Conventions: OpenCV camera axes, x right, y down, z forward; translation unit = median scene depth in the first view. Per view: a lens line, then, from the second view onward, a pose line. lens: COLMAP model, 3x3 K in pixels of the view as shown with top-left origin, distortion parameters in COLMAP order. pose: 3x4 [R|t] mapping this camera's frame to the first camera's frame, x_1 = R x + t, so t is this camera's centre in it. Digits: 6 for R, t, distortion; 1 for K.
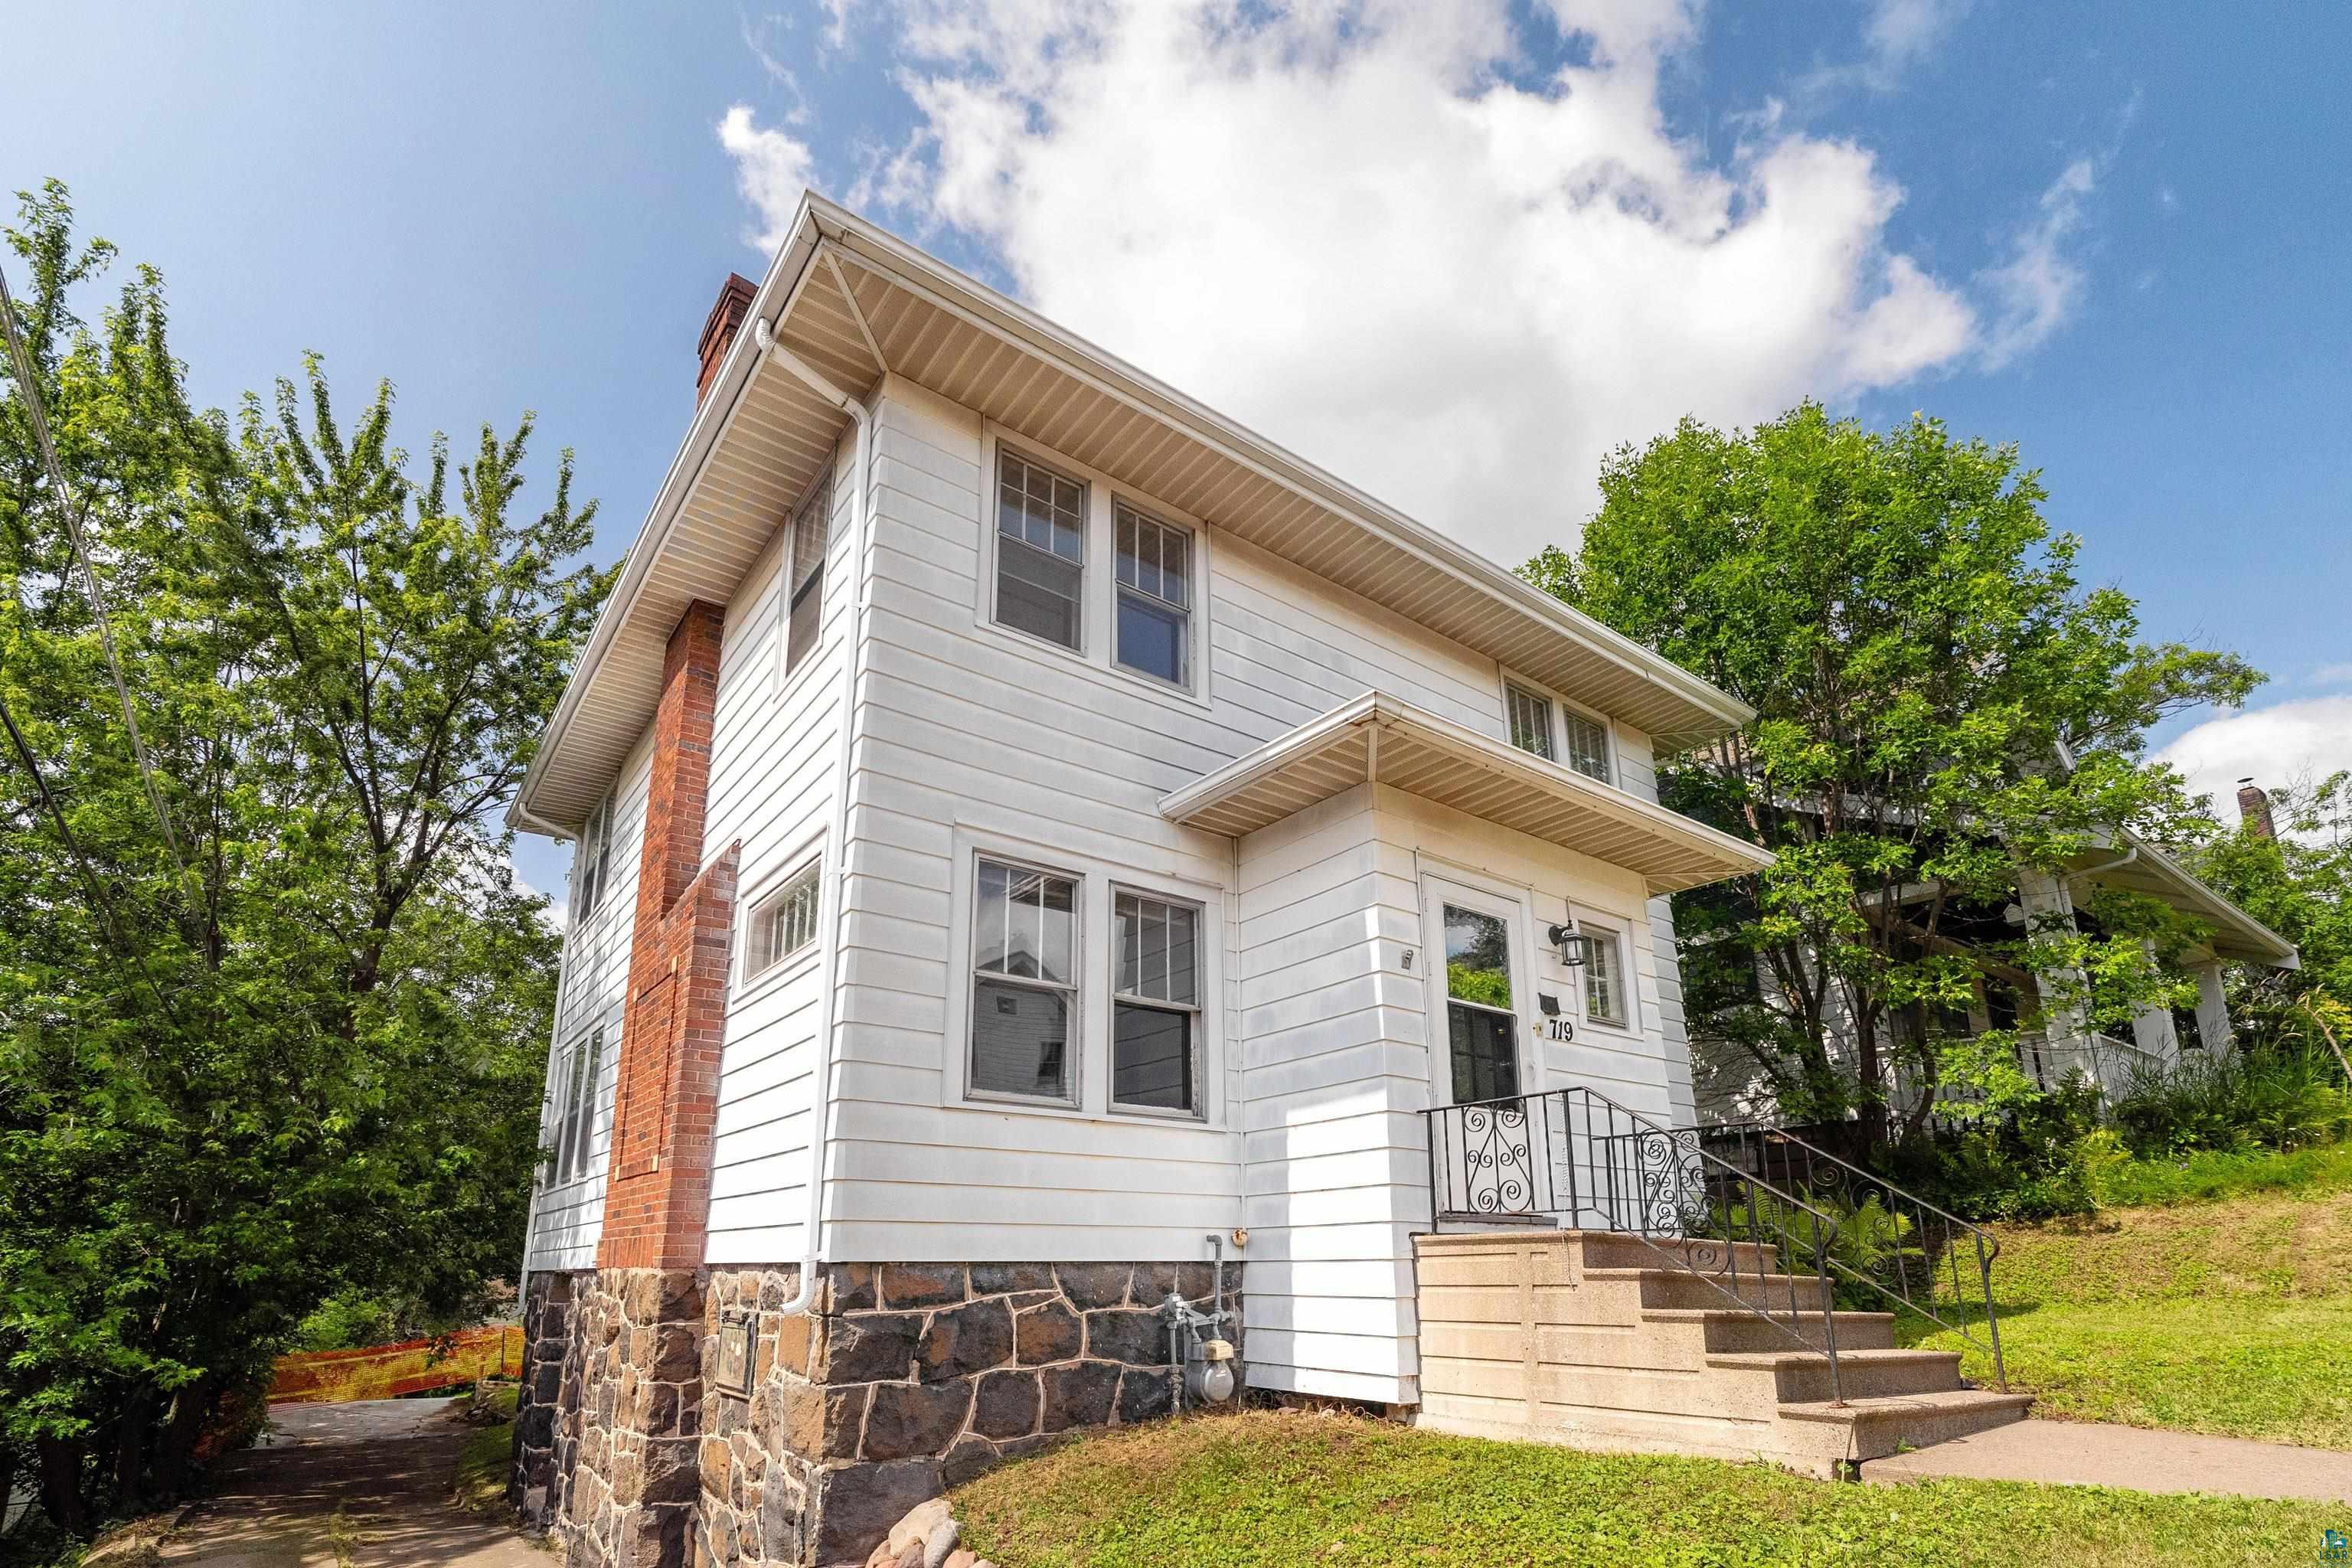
lens RADIAL K [[1061.3, 0, 1124.0], [0, 1061.3, 775.6], [0, 0, 1]] dist [-0.002668, 0.000605]
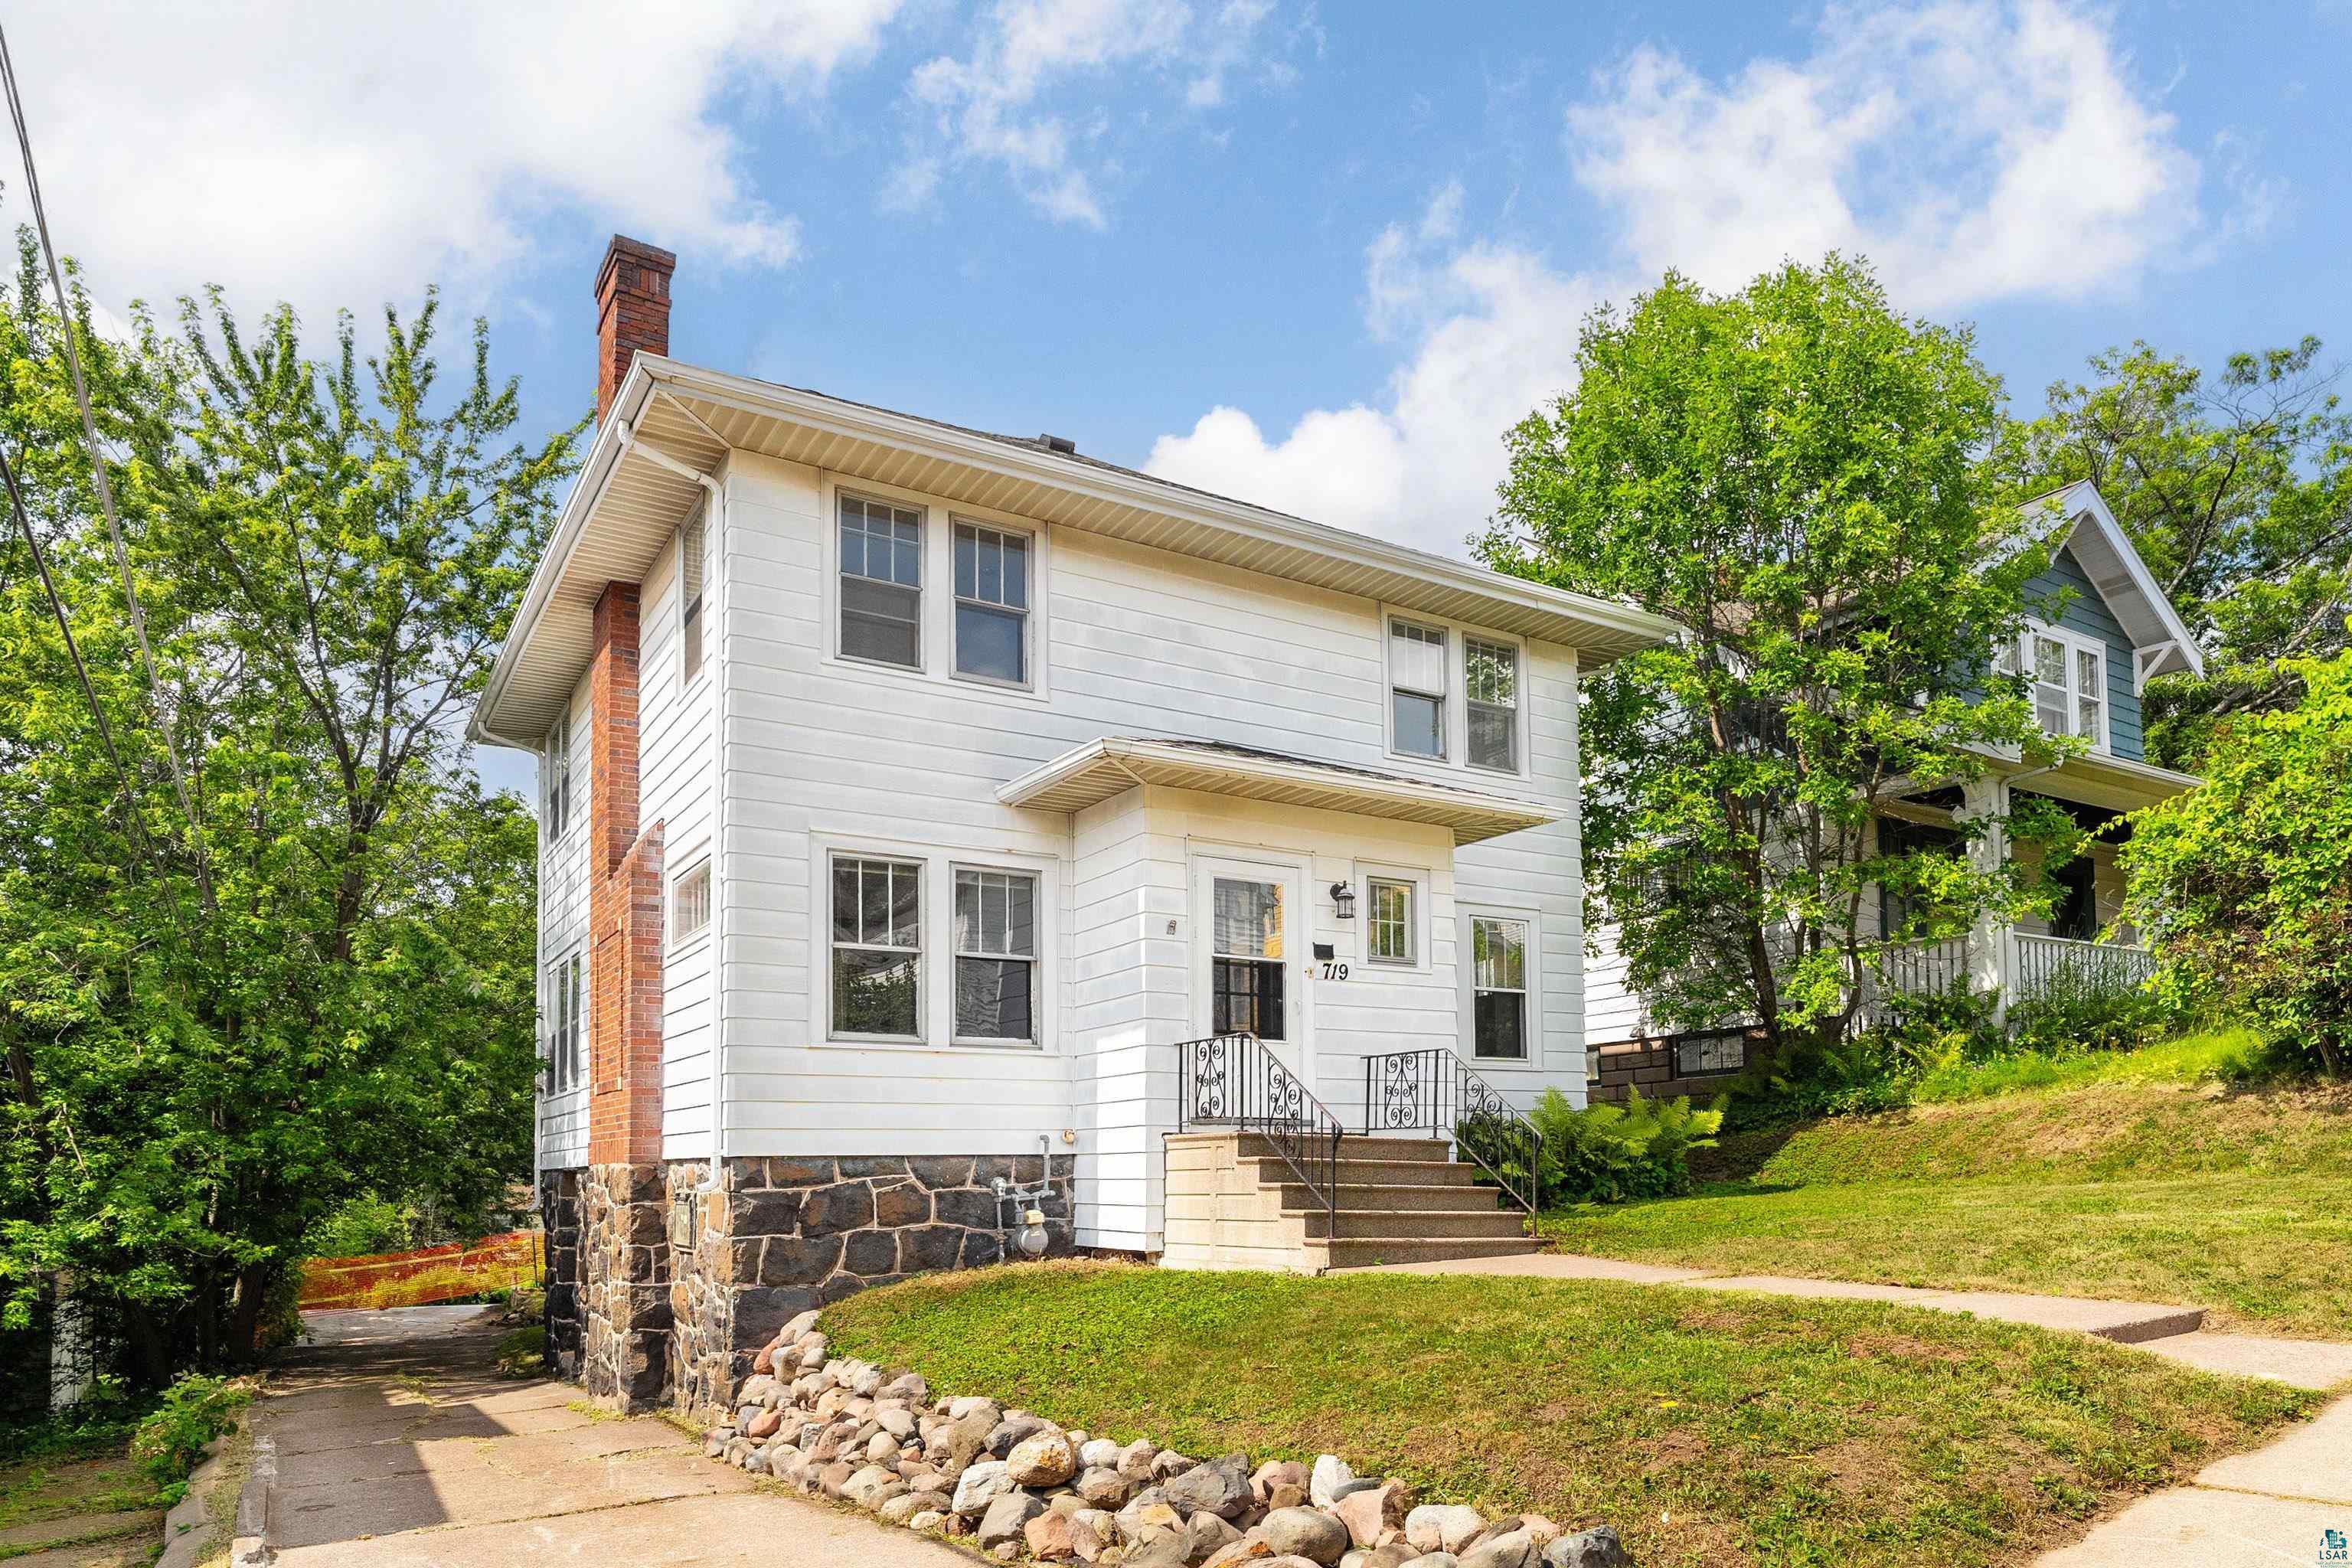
lens RADIAL K [[1455.2, 0, 1176.0], [0, 1455.2, 784.0], [0, 0, 1]] dist [0.004911, -0.001463]
pose [[0.996509, -0.027108, -0.078966, 0.365624], [0.040586, 0.983832, 0.174437, -0.260358], [0.072960, -0.177033, 0.981497, -0.585250]]
